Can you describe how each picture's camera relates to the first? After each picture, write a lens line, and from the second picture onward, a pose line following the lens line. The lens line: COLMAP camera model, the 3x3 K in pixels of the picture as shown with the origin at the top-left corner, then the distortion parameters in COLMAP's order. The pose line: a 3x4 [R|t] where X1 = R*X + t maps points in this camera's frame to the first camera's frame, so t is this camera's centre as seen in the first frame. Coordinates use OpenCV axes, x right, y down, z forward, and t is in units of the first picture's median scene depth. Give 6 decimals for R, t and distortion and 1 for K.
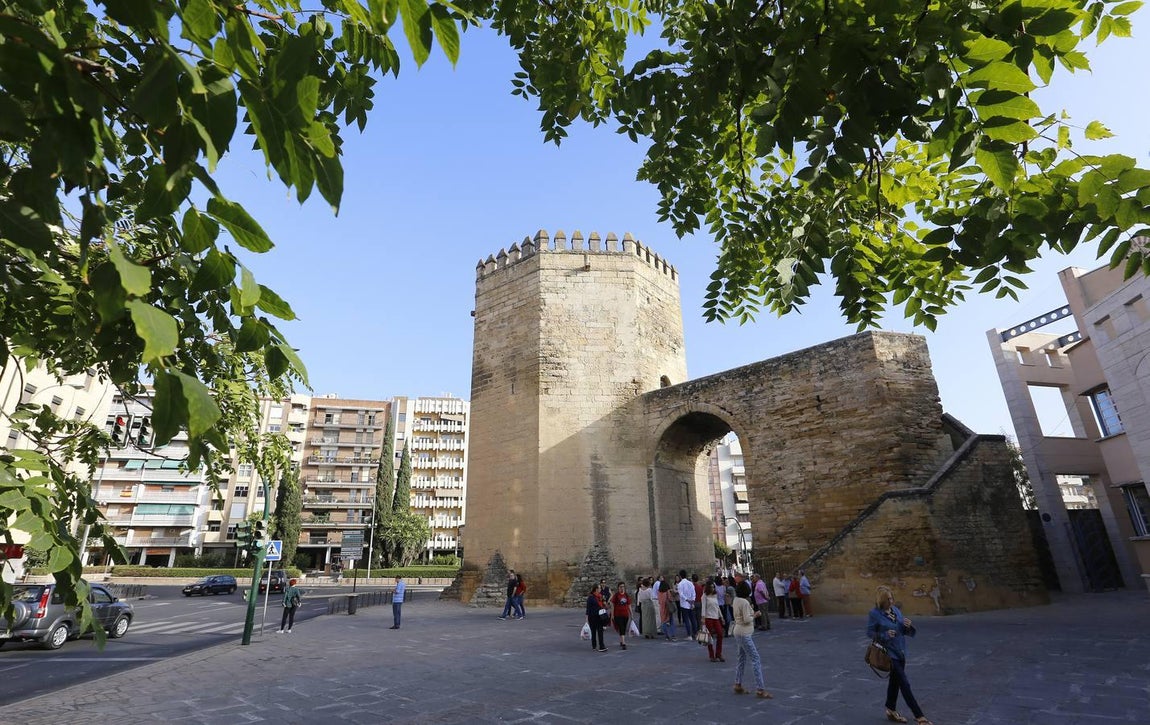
lens RADIAL K [[571.4, 0, 571.1], [0, 571.4, 363.1], [0, 0, 1]] dist [-0.046455, 0.016038]
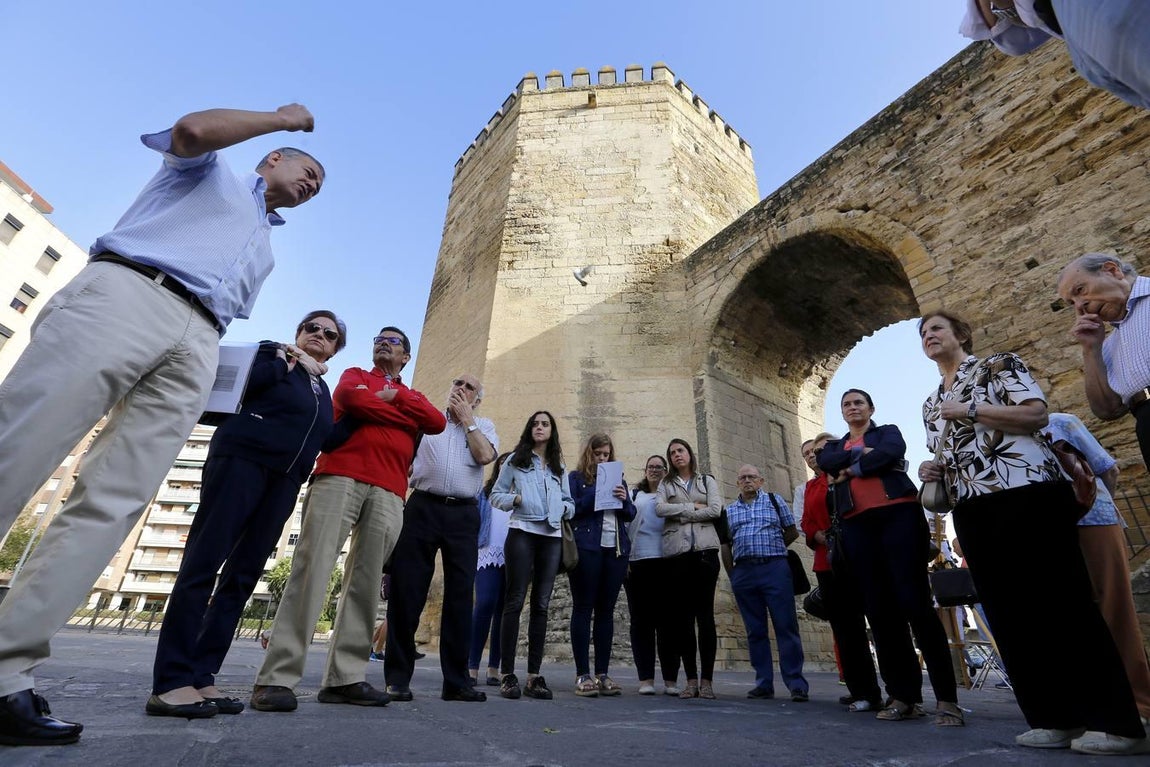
lens RADIAL K [[531.5, 0, 577.2], [0, 531.5, 388.0], [0, 0, 1]] dist [-0.037073, 0.012244]
pose [[0.981494, -0.046166, -0.185845, 0.113338], [0.023104, 0.991964, -0.124397, 0.235604], [0.190094, 0.117801, 0.974673, 0.501518]]
